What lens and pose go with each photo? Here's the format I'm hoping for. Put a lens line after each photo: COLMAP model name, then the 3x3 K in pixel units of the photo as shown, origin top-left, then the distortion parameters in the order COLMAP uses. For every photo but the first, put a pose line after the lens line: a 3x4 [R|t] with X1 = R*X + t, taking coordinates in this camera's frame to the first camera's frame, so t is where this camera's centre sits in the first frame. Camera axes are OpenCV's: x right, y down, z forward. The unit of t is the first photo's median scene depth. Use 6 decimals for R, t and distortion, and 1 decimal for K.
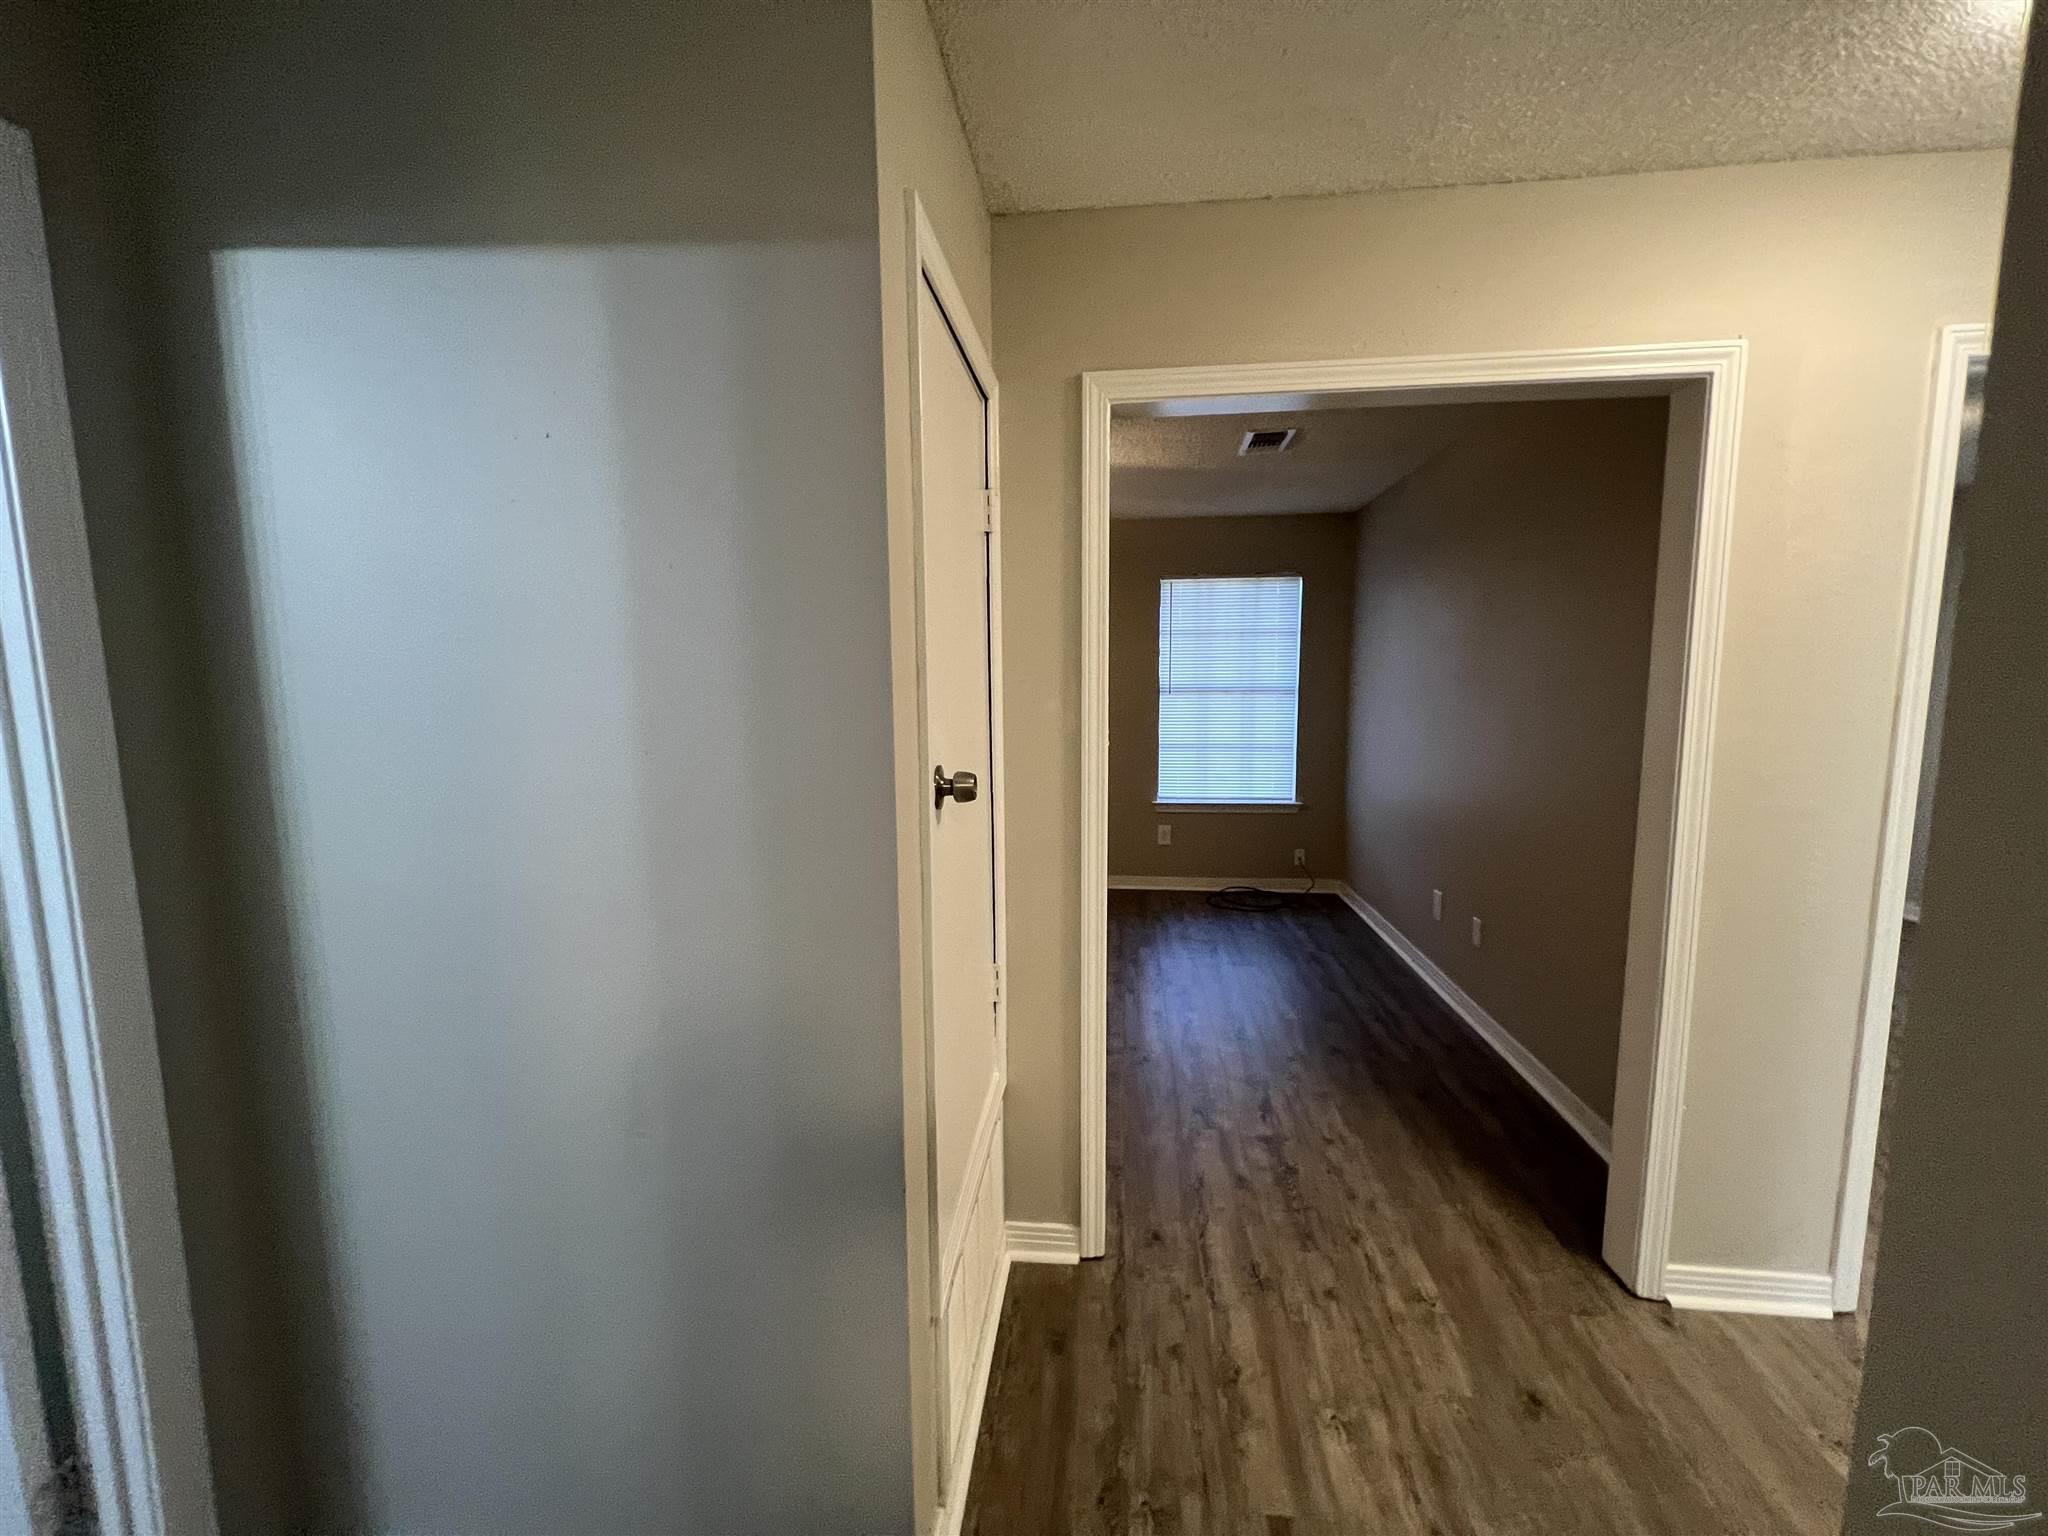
lens RADIAL K [[819.4, 0, 1029.0], [0, 819.4, 772.1], [0, 0, 1]] dist [-0.001173, 0.000327]
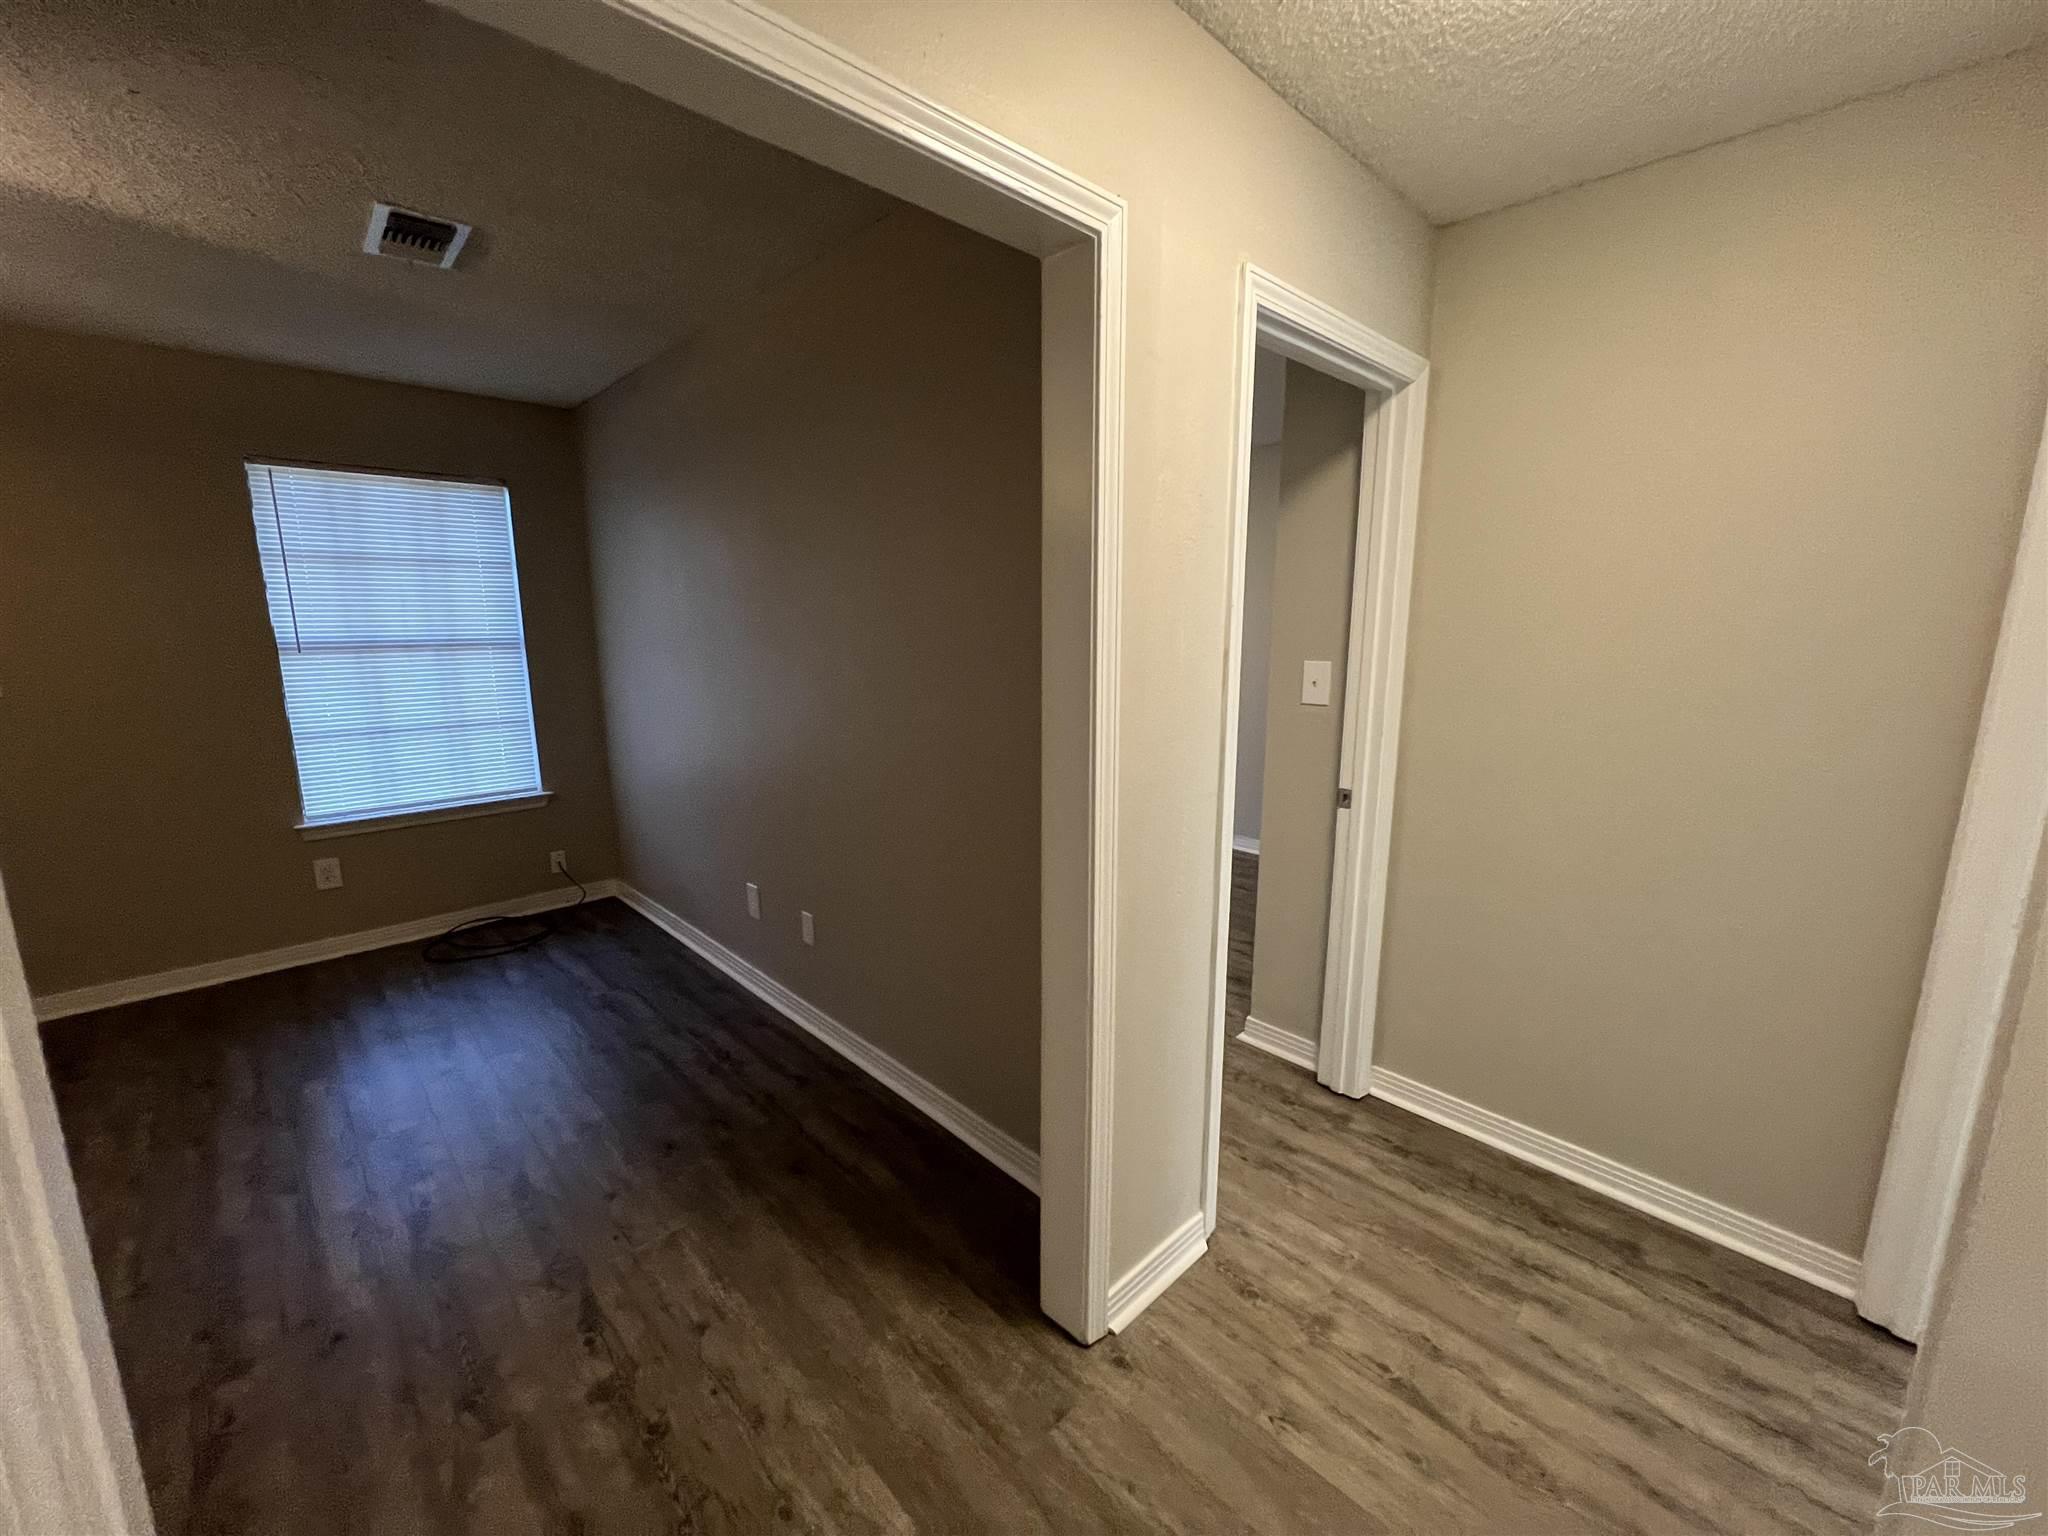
lens RADIAL K [[819.4, 0, 1029.0], [0, 819.4, 772.1], [0, 0, 1]] dist [-0.001173, 0.000327]
pose [[0.640236, -0.135874, 0.756066, 0.076679], [0.087153, 0.990726, 0.104244, -0.038925], [-0.763218, -0.000848, 0.646140, 0.298137]]
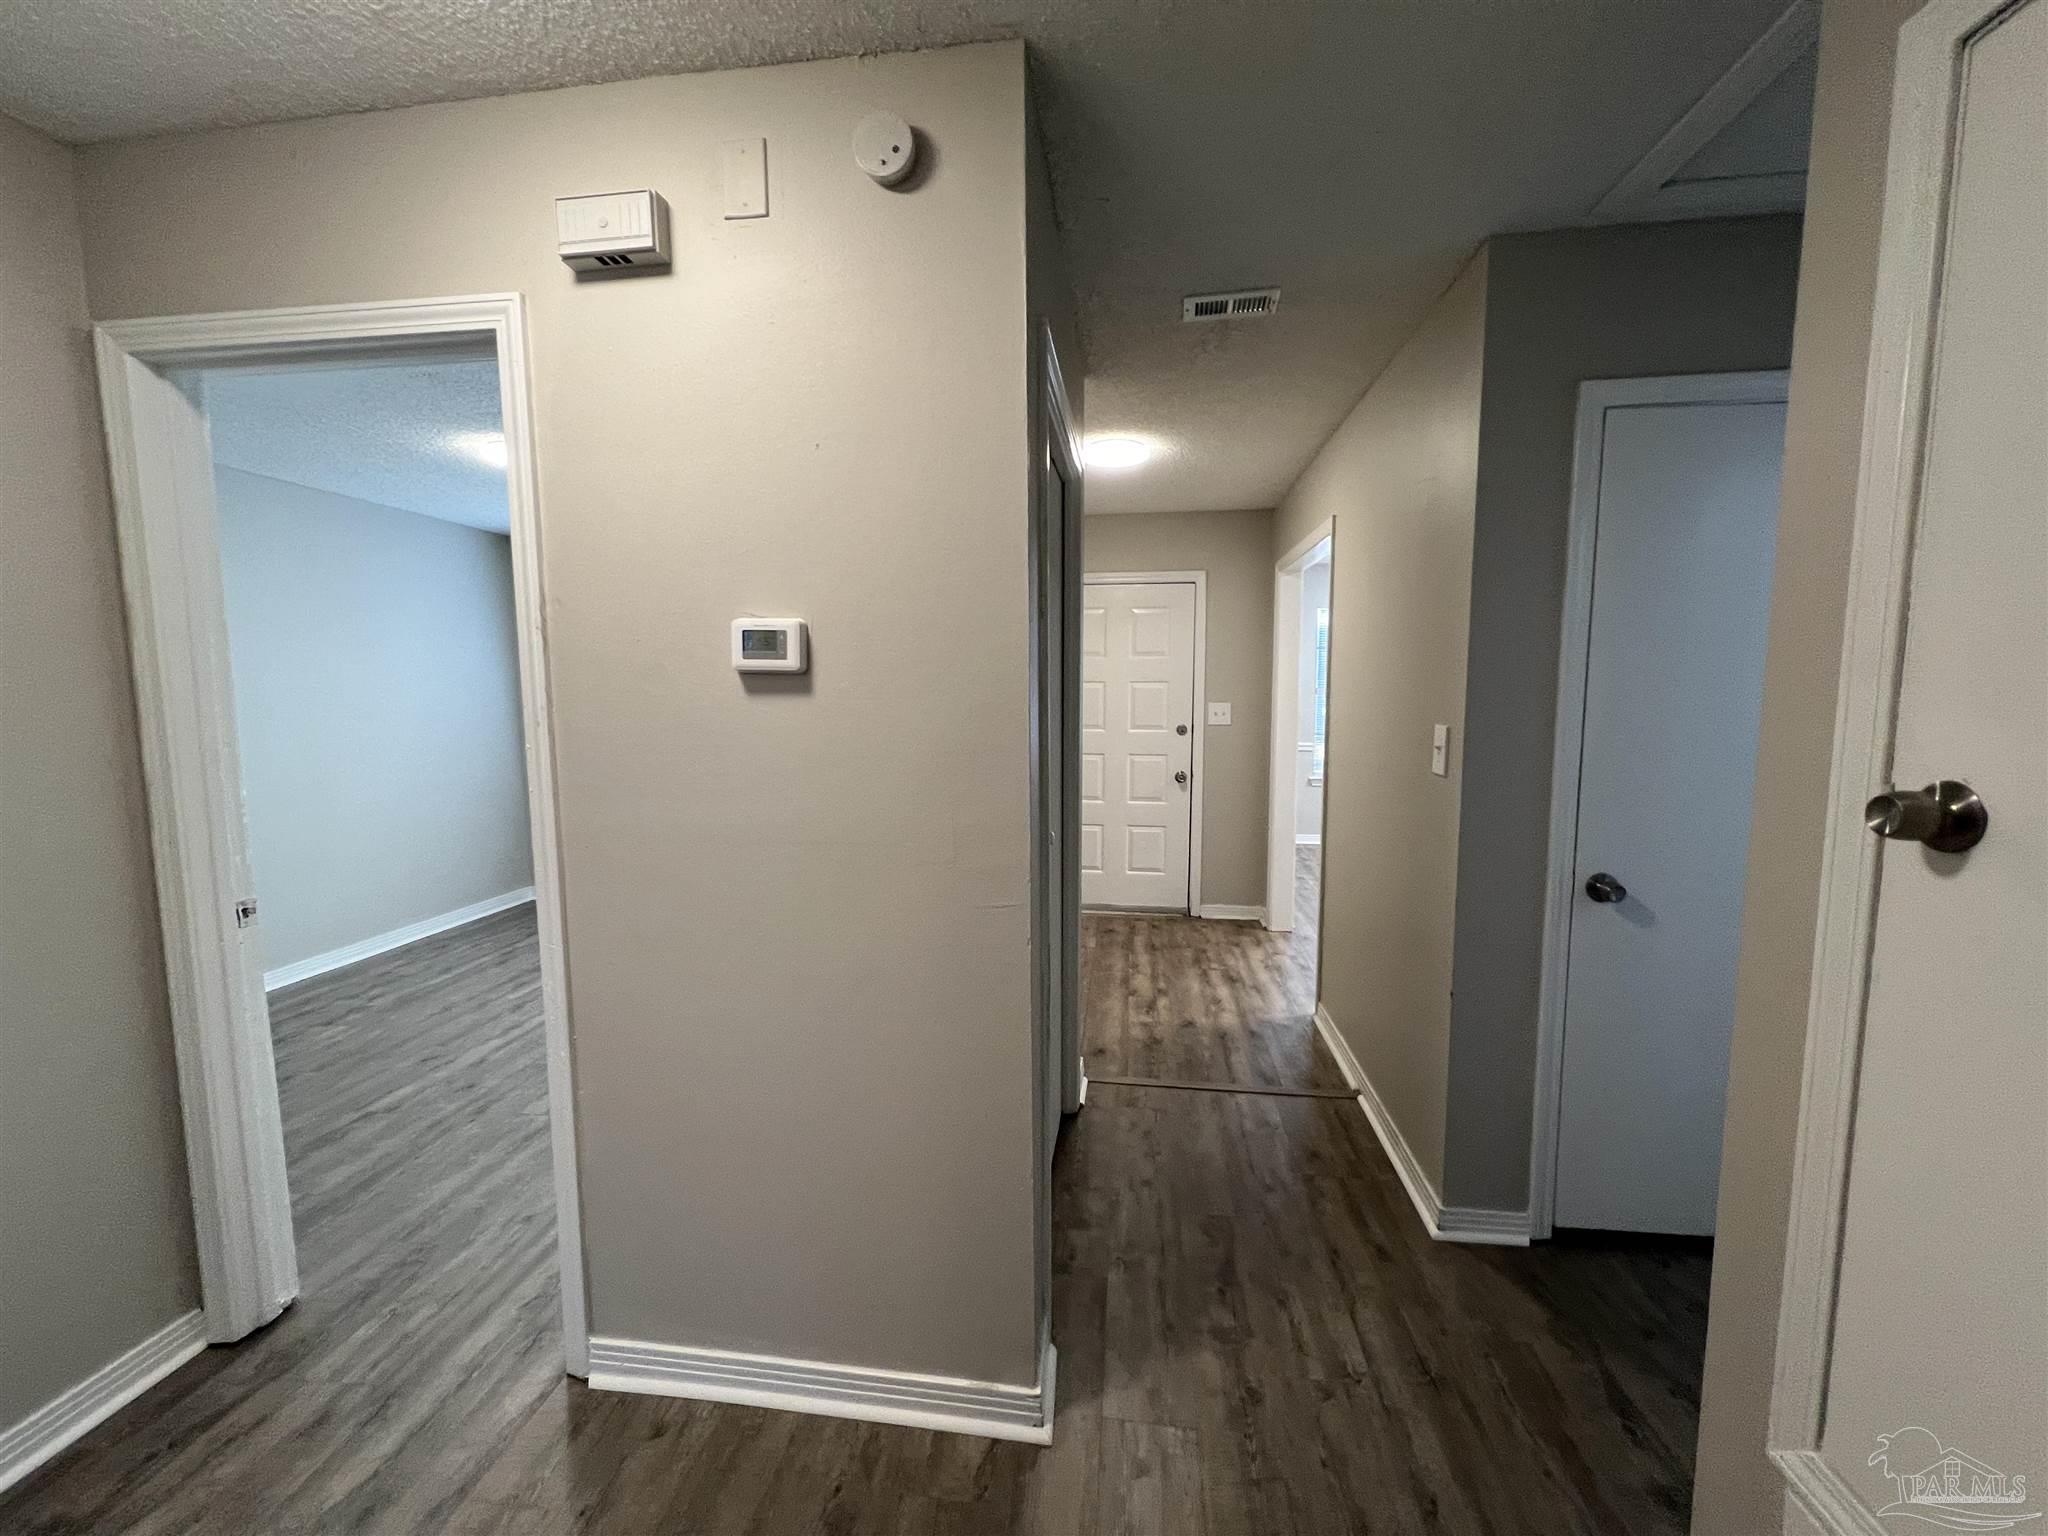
lens RADIAL K [[819.4, 0, 1029.0], [0, 819.4, 772.1], [0, 0, 1]] dist [-0.001173, 0.000327]
pose [[-0.999732, 0.011011, 0.020357, 0.240022], [0.015094, 0.976971, 0.212840, -0.066949], [-0.017545, 0.213090, -0.976875, 0.688393]]
